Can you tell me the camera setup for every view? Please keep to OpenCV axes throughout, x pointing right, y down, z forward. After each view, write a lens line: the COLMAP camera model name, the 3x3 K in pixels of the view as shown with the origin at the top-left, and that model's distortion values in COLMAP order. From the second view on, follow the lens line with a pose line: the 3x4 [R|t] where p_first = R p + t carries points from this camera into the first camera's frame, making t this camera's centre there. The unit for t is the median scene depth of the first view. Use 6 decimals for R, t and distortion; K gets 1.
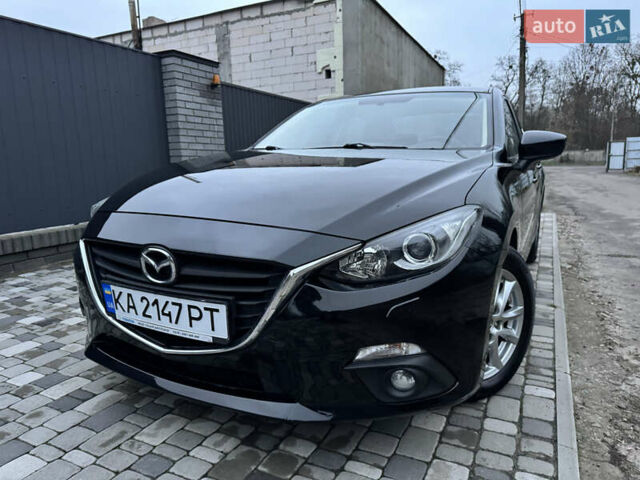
lens RADIAL K [[446.8, 0, 318.1], [0, 446.8, 243.1], [0, 0, 1]] dist [0.035451, -0.040875]
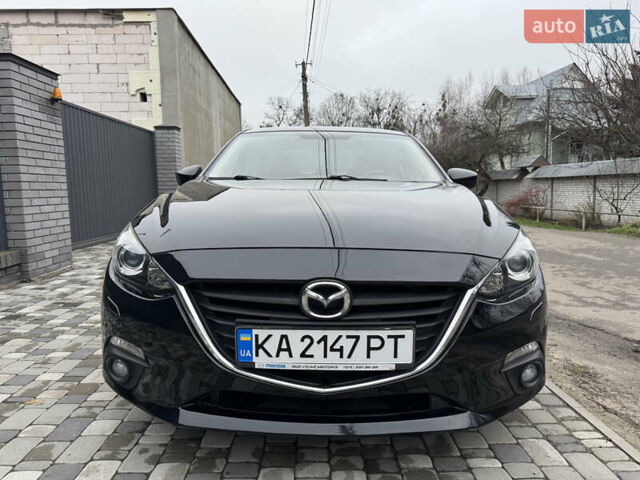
lens RADIAL K [[448.1, 0, 323.1], [0, 448.1, 241.6], [0, 0, 1]] dist [0.041581, -0.039919]
pose [[0.884631, -0.042827, 0.464321, -0.754462], [0.073812, 0.996080, -0.048753, -0.026096], [-0.460413, 0.077401, 0.884324, 0.135197]]
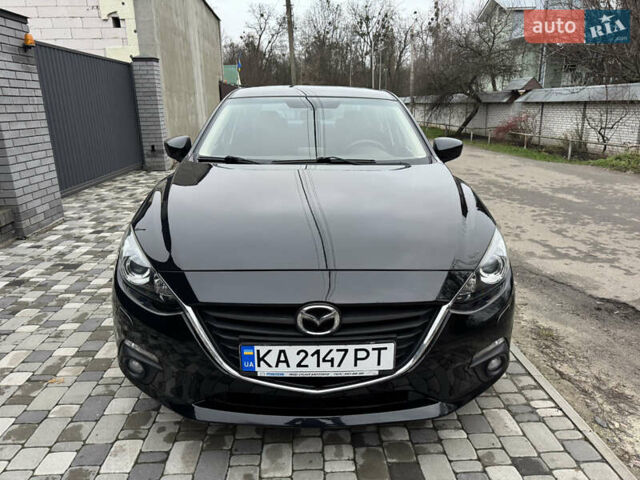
lens RADIAL K [[451.4, 0, 321.8], [0, 451.4, 237.9], [0, 0, 1]] dist [0.013014, -0.002754]
pose [[0.871817, -0.131100, 0.471962, -0.789913], [0.083770, 0.989228, 0.120042, -0.260656], [-0.482616, -0.065118, 0.873408, 0.049289]]
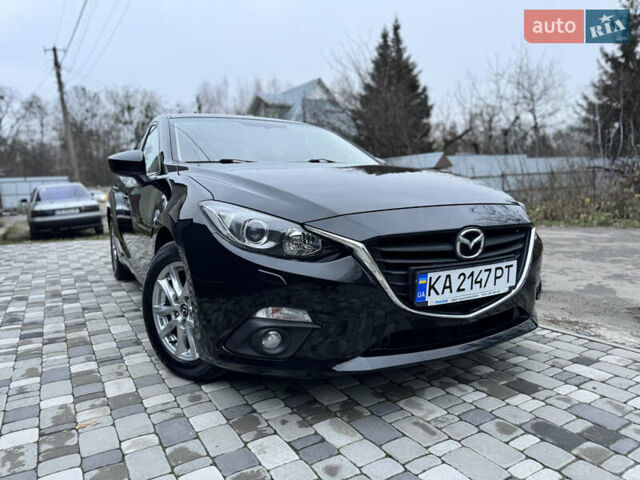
lens RADIAL K [[446.8, 0, 318.1], [0, 446.8, 243.1], [0, 0, 1]] dist [0.035451, -0.040875]
pose [[0.546644, -0.108489, 0.830308, -1.492507], [0.174726, 0.984523, 0.013606, -0.036588], [-0.818933, 0.137638, 0.557139, 0.622030]]
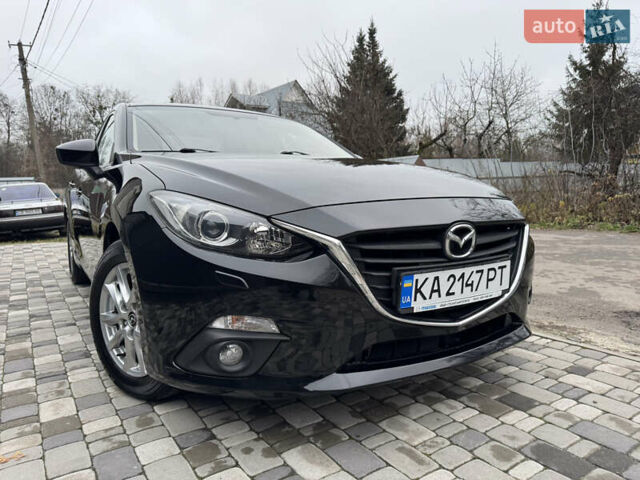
lens RADIAL K [[445.2, 0, 317.2], [0, 445.2, 241.2], [0, 0, 1]] dist [0.067581, -0.079056]
pose [[0.503997, -0.098722, 0.858045, -1.360592], [0.173557, 0.984758, 0.011357, -0.019791], [-0.846088, 0.143195, 0.513449, 0.696352]]
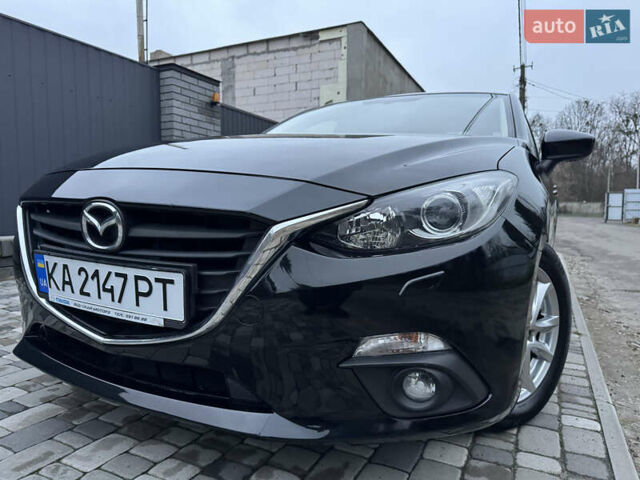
lens RADIAL K [[451.3, 0, 318.5], [0, 451.3, 243.2], [0, 0, 1]] dist [0.001240, -0.000888]
pose [[0.999355, 0.035763, 0.003366, 0.011924], [-0.035292, 0.994997, -0.093468, 0.130570], [-0.006691, 0.093288, 0.995617, 0.215544]]
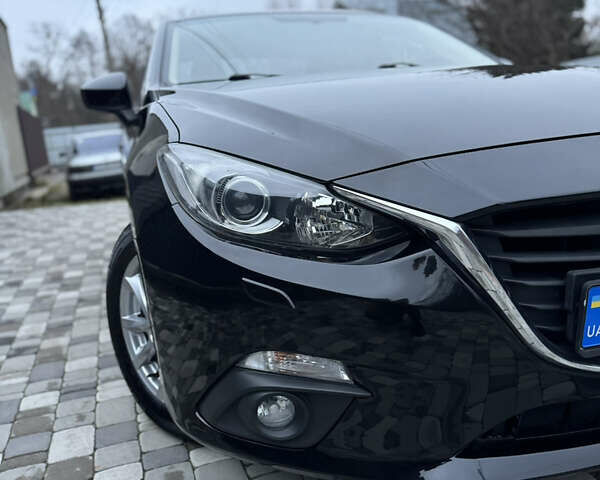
lens RADIAL K [[561.7, 0, 295.0], [0, 561.7, 241.8], [0, 0, 1]] dist [0.084673, -0.139928]
pose [[0.712058, -0.181144, 0.678351, -1.107070], [0.199460, 0.978529, 0.051930, -0.049051], [-0.673193, 0.098327, 0.732900, 0.794745]]
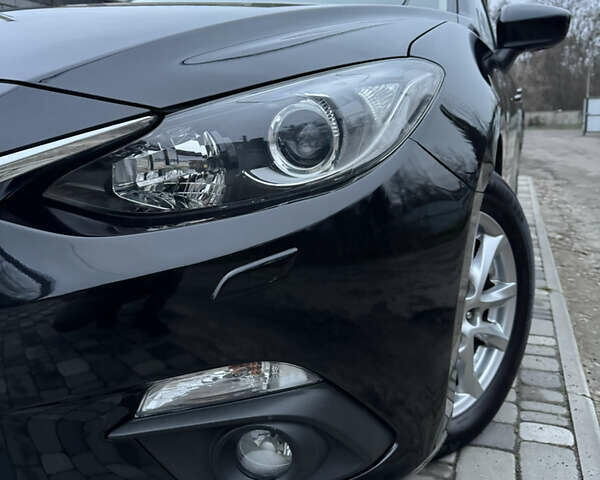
lens RADIAL K [[561.7, 0, 295.0], [0, 561.7, 241.8], [0, 0, 1]] dist [0.084673, -0.139928]
pose [[0.994582, -0.023460, 0.101276, 0.148908], [0.021360, 0.999535, 0.021771, 0.089971], [-0.101740, -0.019490, 0.994620, 0.426874]]
